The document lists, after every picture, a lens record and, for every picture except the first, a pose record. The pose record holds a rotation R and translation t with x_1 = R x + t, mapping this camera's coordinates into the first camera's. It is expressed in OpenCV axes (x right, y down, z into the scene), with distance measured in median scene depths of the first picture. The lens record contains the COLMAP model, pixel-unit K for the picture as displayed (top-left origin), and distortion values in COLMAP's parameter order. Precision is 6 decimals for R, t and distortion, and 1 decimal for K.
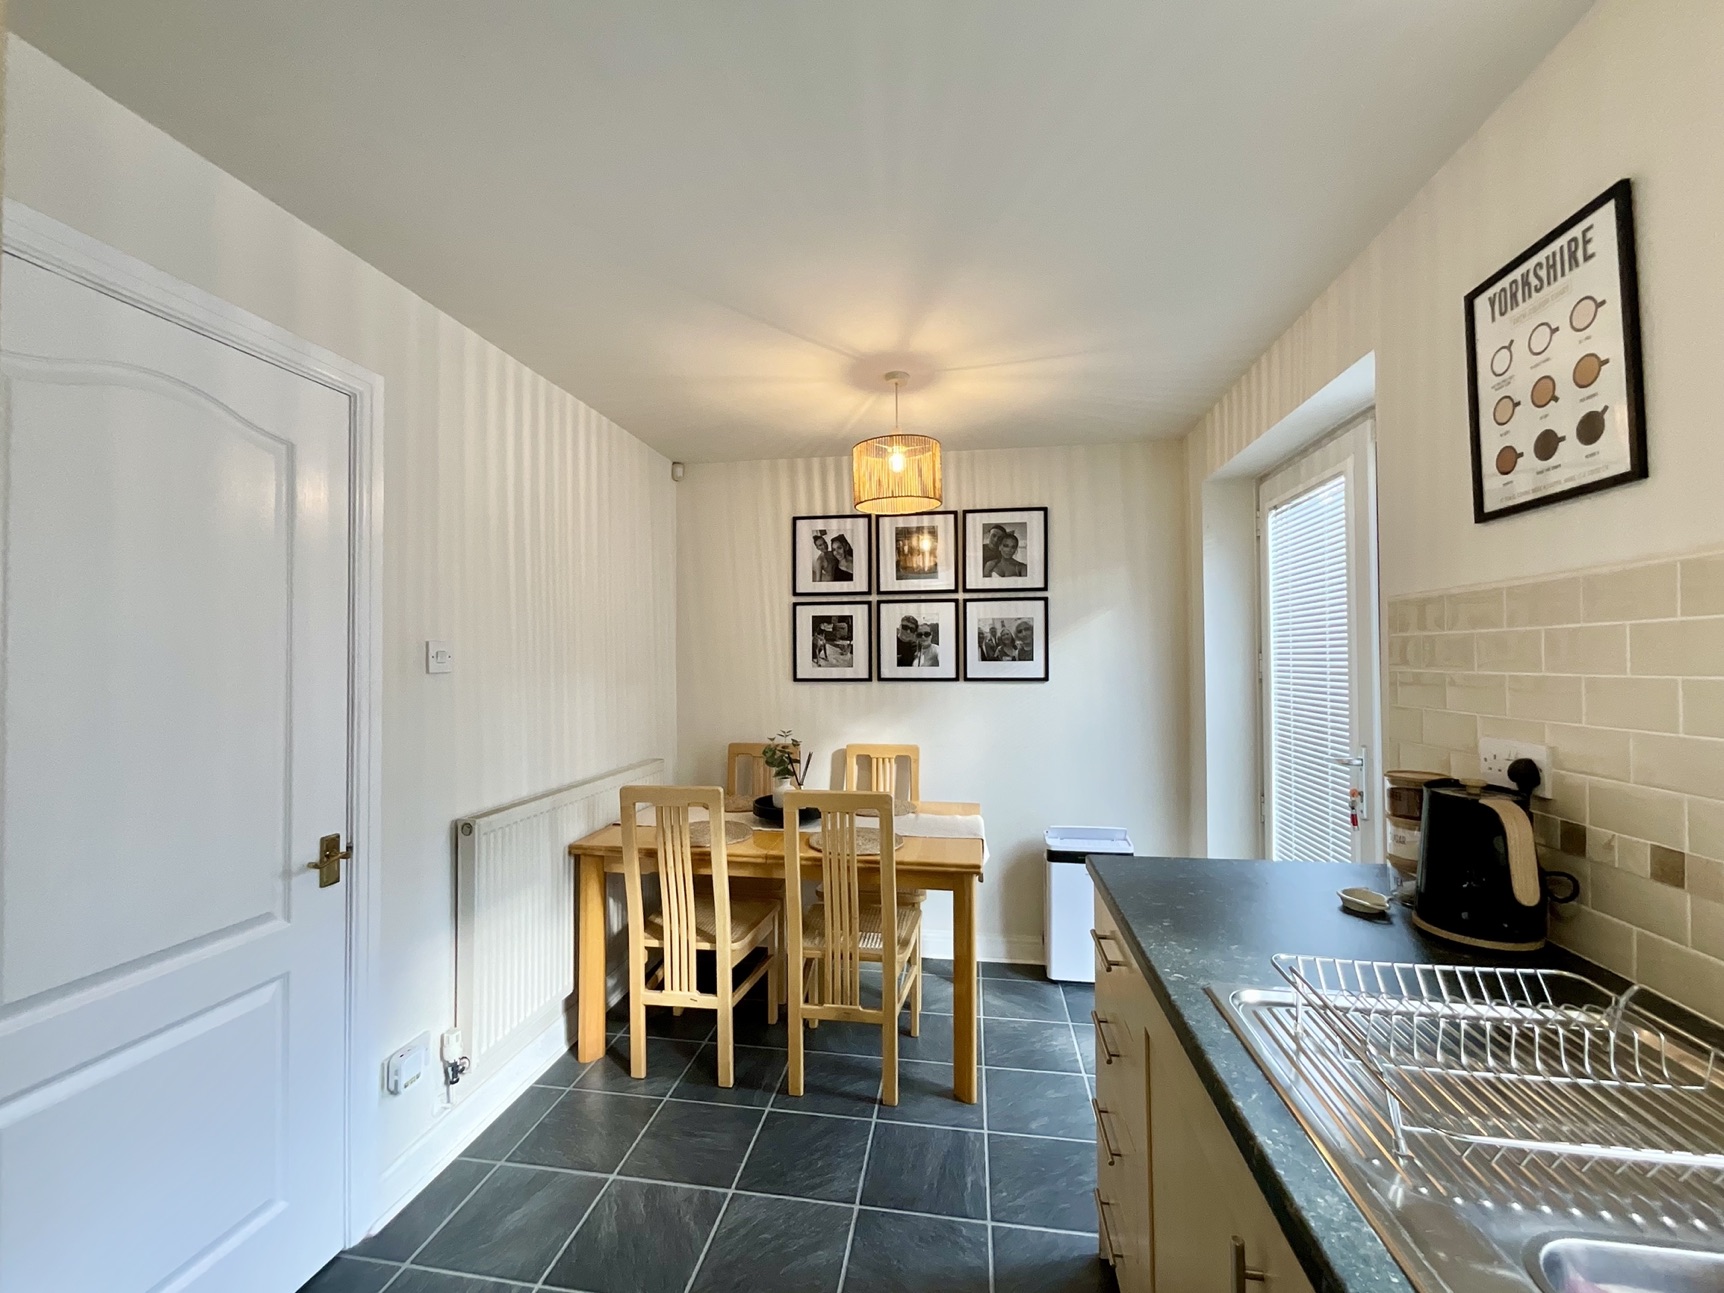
lens RADIAL K [[702.1, 0, 864.2], [0, 702.1, 651.2], [0, 0, 1]] dist [0.000446, -0.001029]
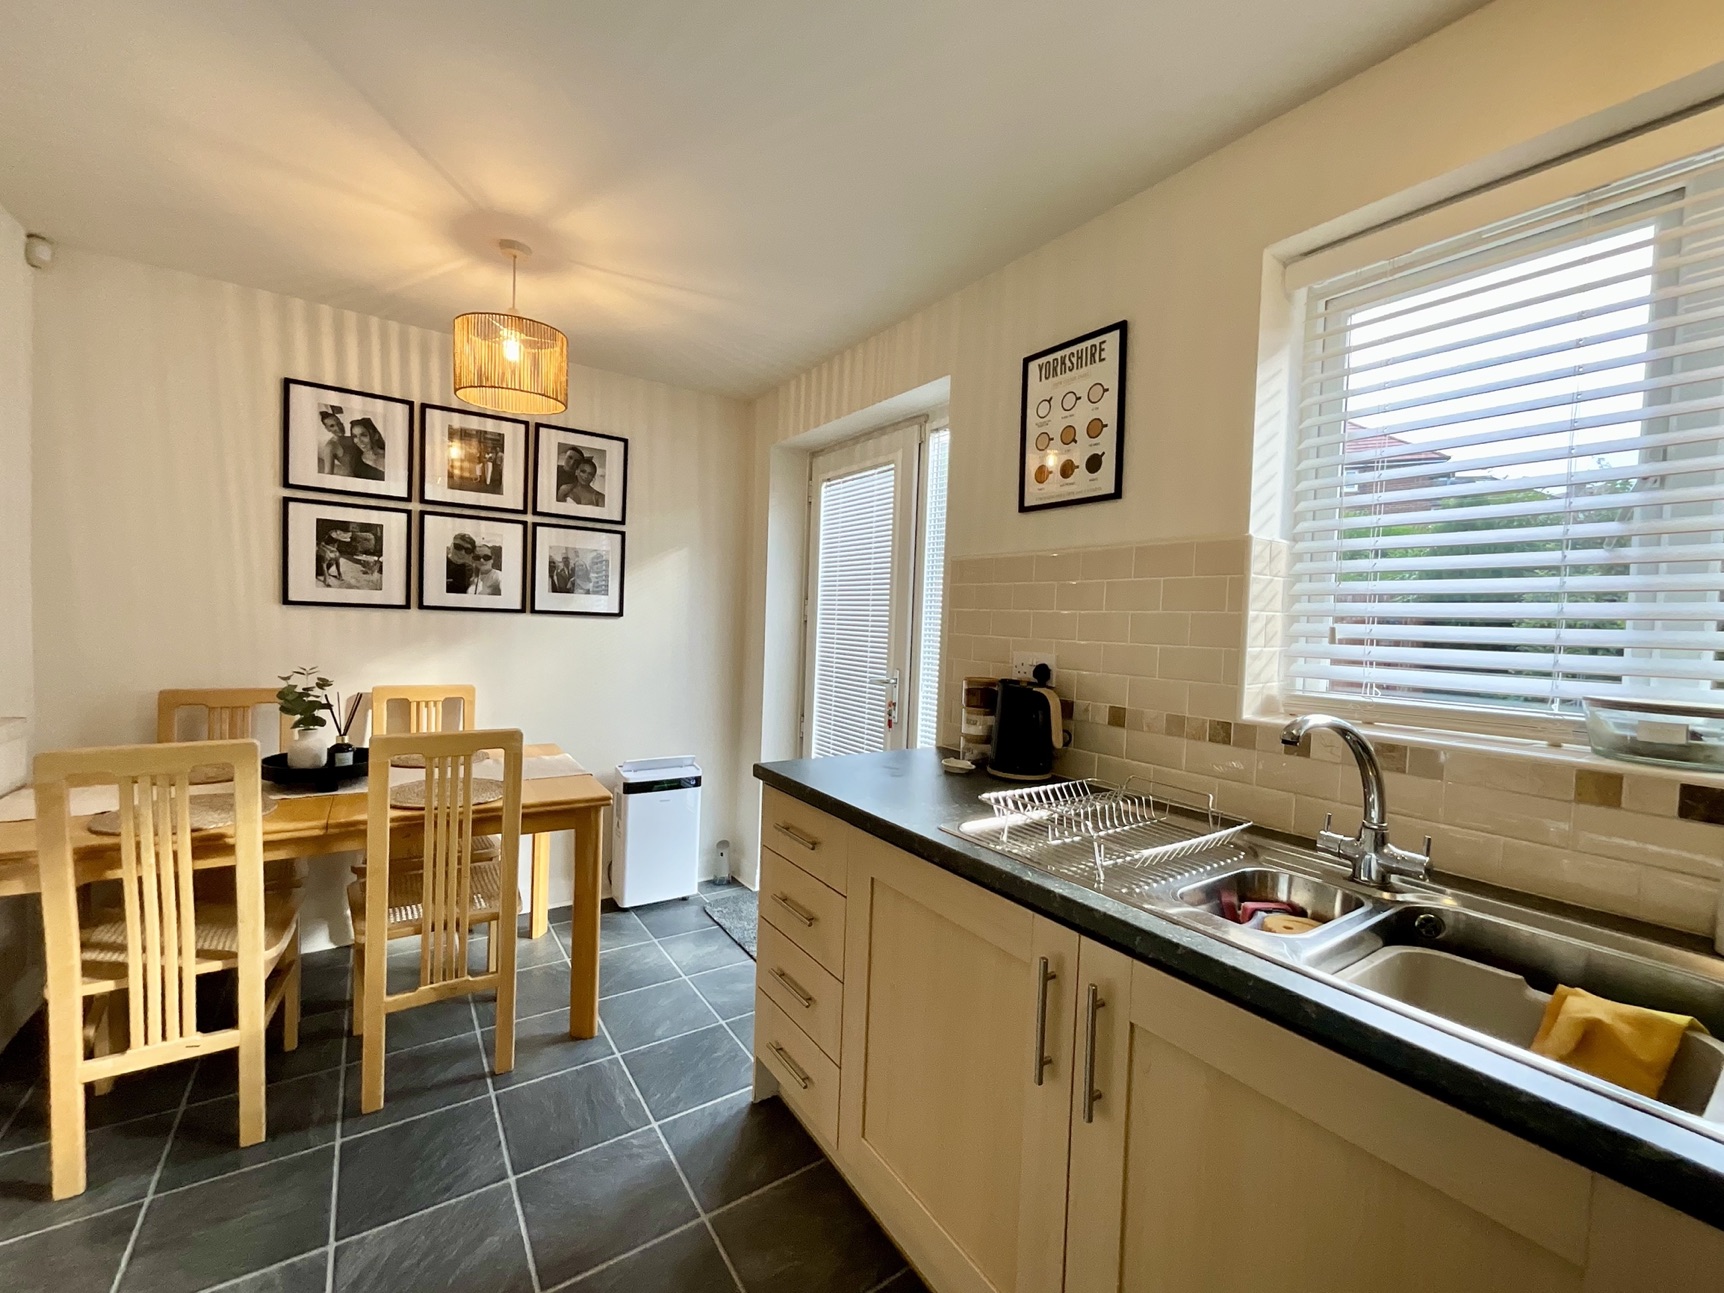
lens RADIAL K [[702.1, 0, 863.0], [0, 702.1, 649.5], [0, 0, 1]] dist [0.000446, -0.001029]
pose [[0.725038, 0.005998, 0.688683, -0.242344], [-0.051885, 0.997596, 0.045936, 0.035864], [-0.686752, -0.069038, 0.723606, 0.063506]]
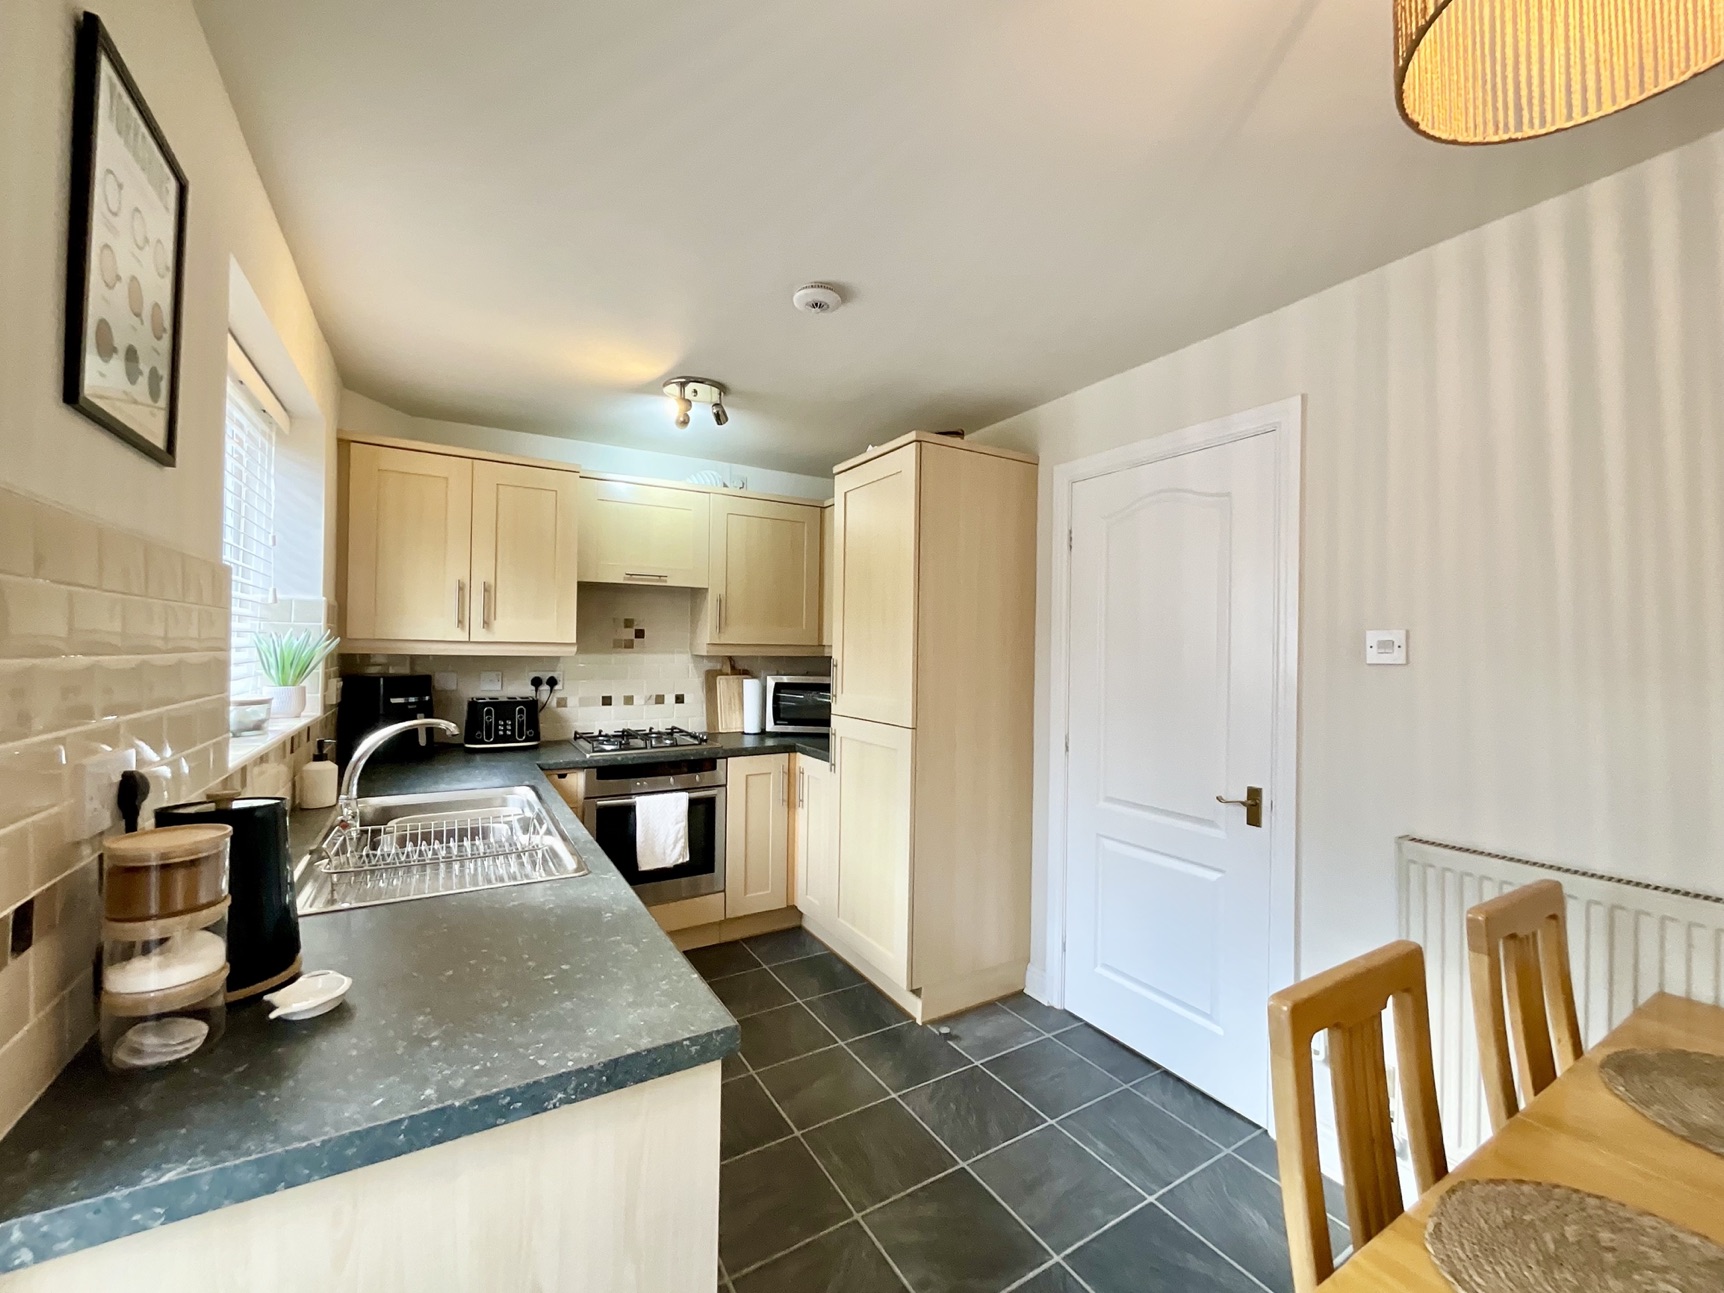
lens RADIAL K [[702.1, 0, 860.0], [0, 702.1, 640.5], [0, 0, 1]] dist [0.000446, -0.001029]
pose [[-0.767166, -0.010581, -0.641361, 0.424380], [0.000360, 0.999857, -0.016927, 0.012744], [0.641448, -0.013217, -0.767053, 1.060249]]
